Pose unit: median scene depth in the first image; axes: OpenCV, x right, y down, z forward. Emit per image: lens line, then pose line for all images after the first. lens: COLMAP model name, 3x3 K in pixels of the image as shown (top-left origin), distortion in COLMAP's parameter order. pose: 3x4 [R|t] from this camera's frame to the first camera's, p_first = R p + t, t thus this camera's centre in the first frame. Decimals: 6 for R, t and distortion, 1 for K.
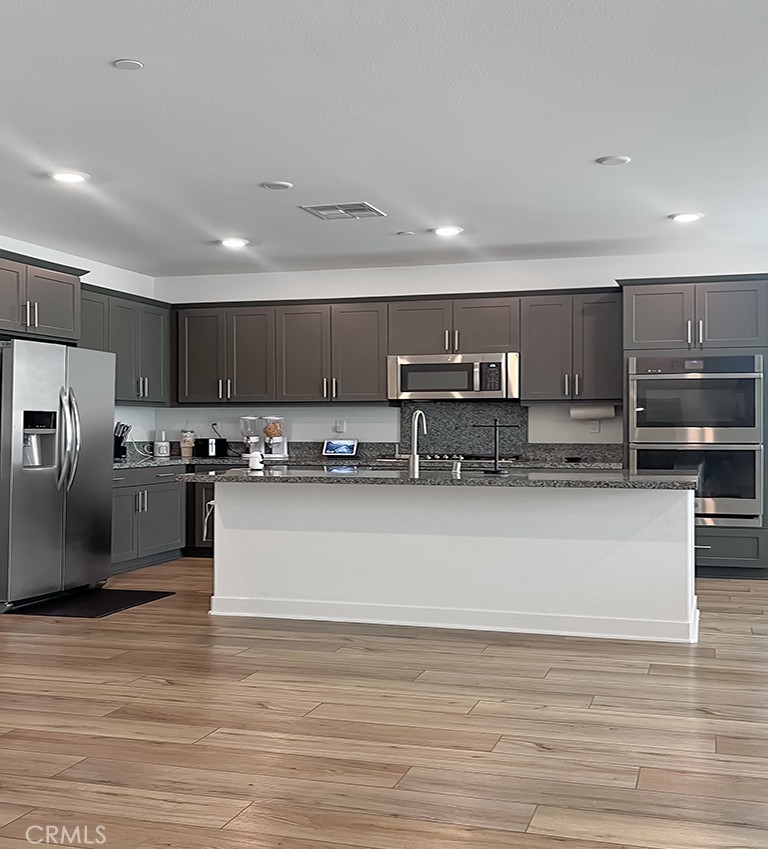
lens RADIAL K [[1069.8, 0, 388.8], [0, 1069.8, 424.5], [0, 0, 1]] dist [0.012706, 0.000000]
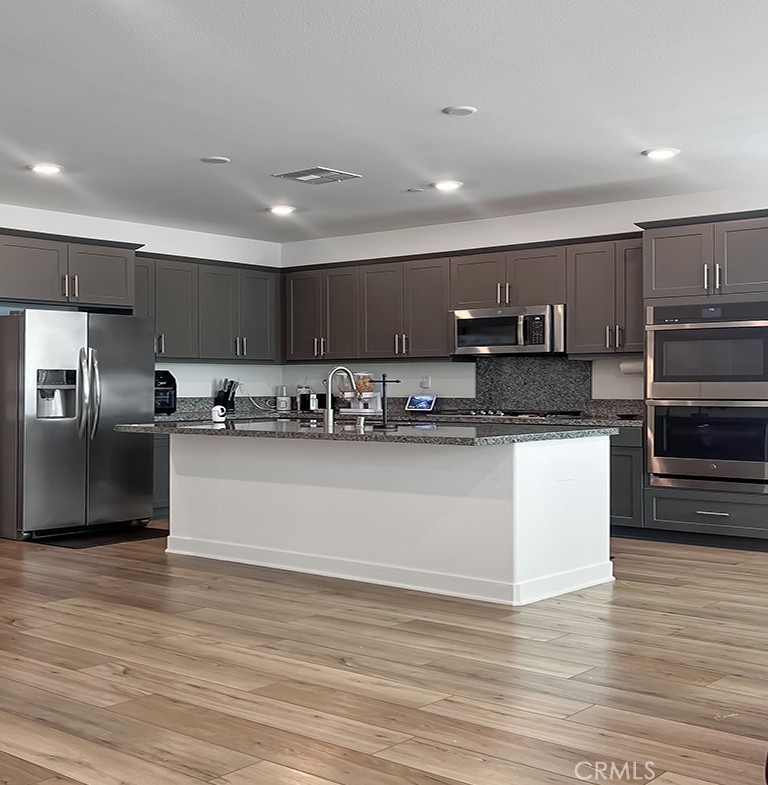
lens RADIAL K [[1102.0, 0, 379.4], [0, 1102.0, 394.9], [0, 0, 1]] dist [0.022183, 0.000000]
pose [[0.918896, 0.001340, -0.394498, 0.389604], [0.003899, 0.999915, 0.012478, 0.000977], [0.394481, -0.013004, 0.918812, 0.029081]]
